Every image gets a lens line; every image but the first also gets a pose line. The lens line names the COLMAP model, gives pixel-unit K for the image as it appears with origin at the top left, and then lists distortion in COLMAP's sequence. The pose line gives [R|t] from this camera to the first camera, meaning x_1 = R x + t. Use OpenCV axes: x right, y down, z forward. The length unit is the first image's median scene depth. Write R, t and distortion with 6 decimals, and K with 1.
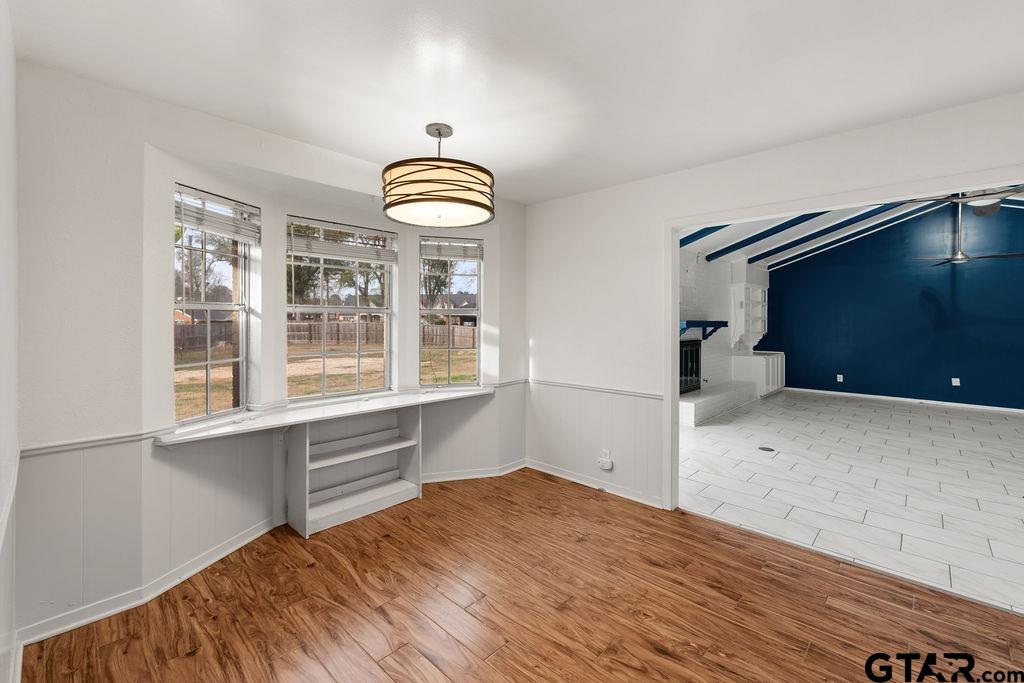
lens RADIAL K [[434.4, 0, 505.8], [0, 434.4, 319.5], [0, 0, 1]] dist [0.003199, 0.000769]
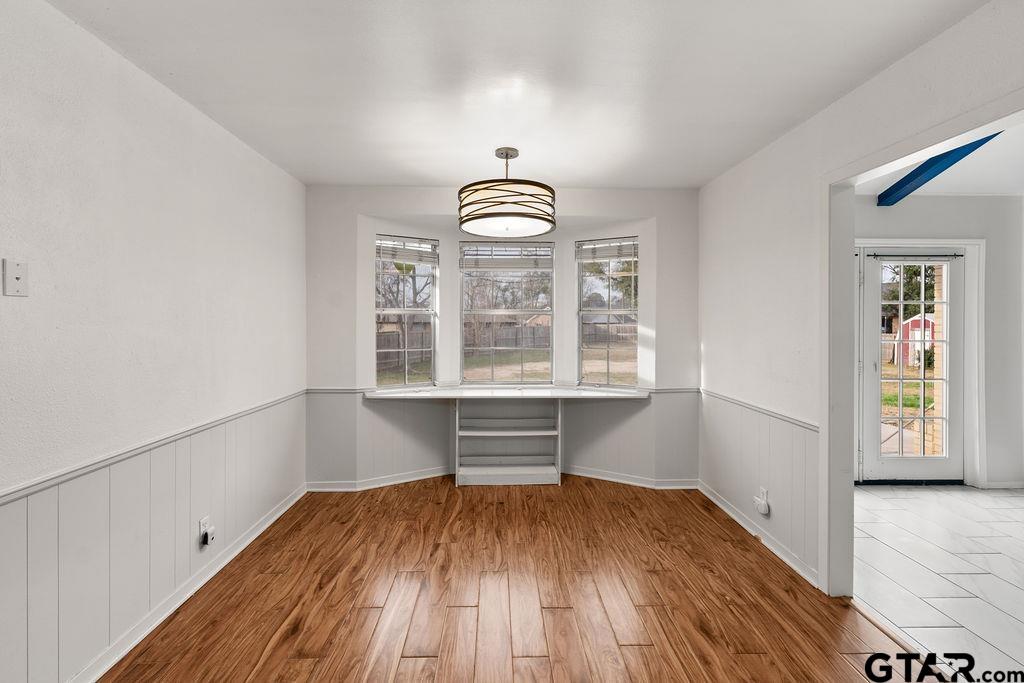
lens RADIAL K [[434.2, 0, 514.3], [0, 434.2, 322.2], [0, 0, 1]] dist [0.002851, 0.000058]
pose [[0.717520, -0.000236, -0.696538, 0.574315], [0.001414, 0.999998, 0.001118, 0.004348], [0.696536, -0.001788, 0.717519, 0.176918]]
